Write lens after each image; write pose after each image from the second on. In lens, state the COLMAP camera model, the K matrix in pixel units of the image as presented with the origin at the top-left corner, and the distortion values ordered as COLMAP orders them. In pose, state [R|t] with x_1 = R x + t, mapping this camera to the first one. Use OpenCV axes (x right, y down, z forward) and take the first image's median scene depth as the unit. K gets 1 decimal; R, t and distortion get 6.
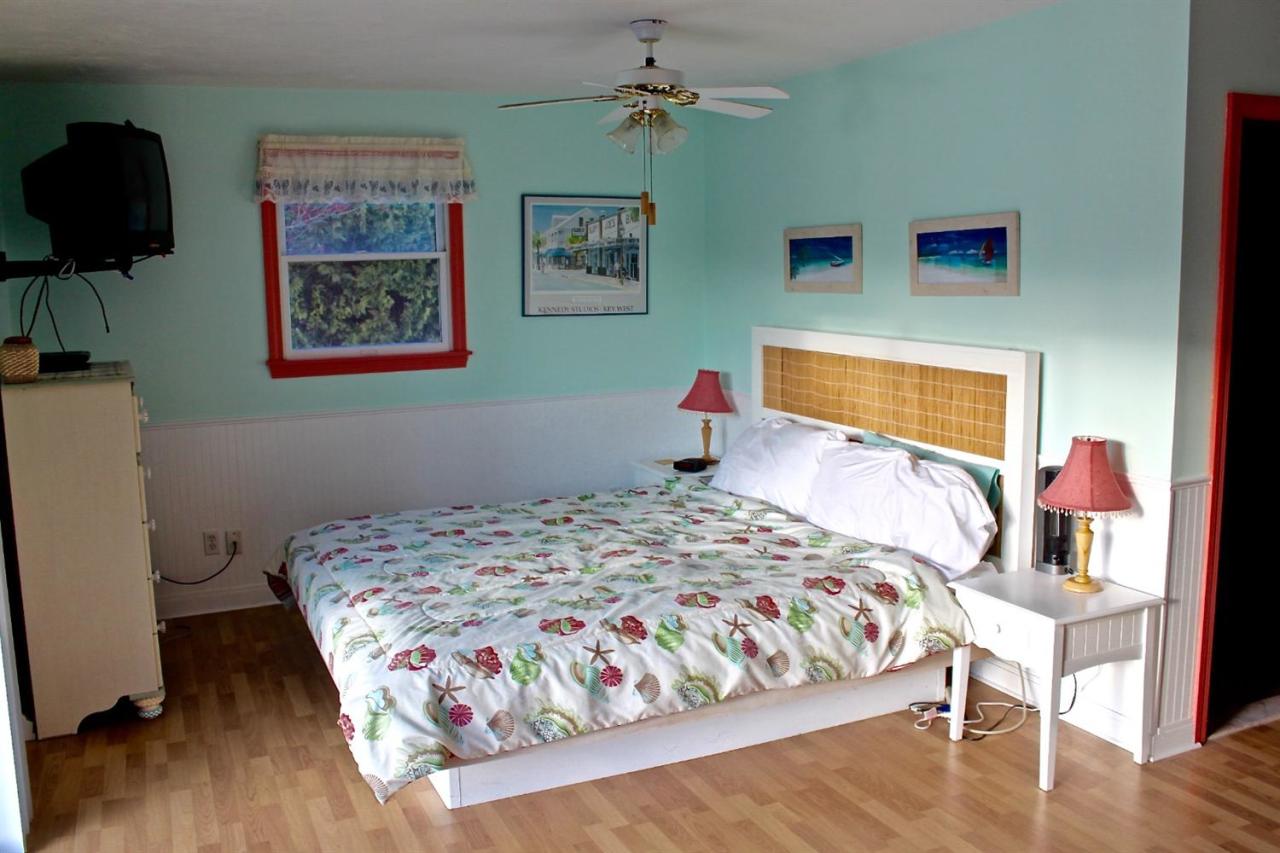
lens RADIAL K [[1084.1, 0, 637.8], [0, 1084.1, 418.0], [0, 0, 1]] dist [-0.173350, 0.161721]
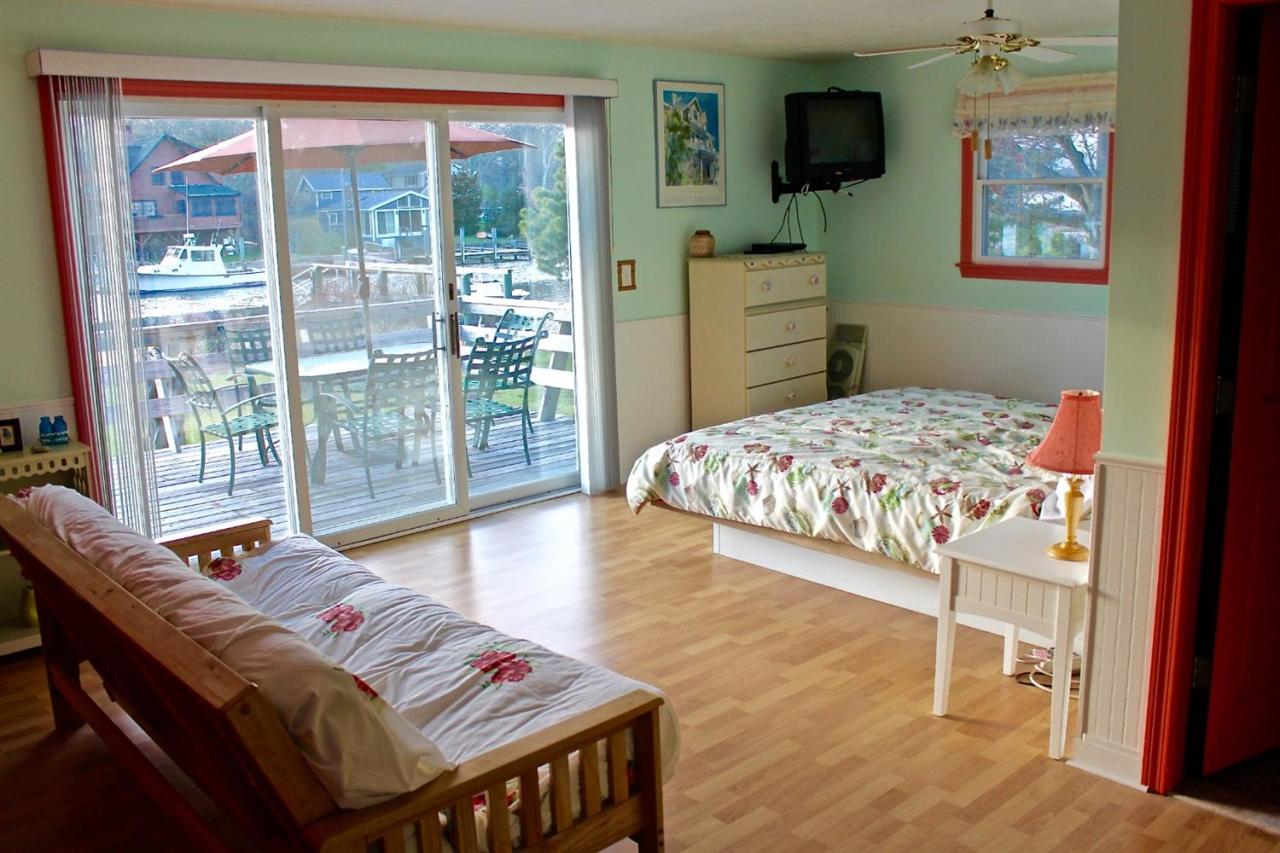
lens RADIAL K [[1117.2, 0, 645.4], [0, 1117.2, 395.2], [0, 0, 1]] dist [-0.181657, 0.193809]
pose [[0.329625, 0.175614, -0.927635, 1.213216], [-0.113709, 0.982780, 0.145648, -0.075167], [0.937239, 0.057471, 0.343918, 0.336192]]
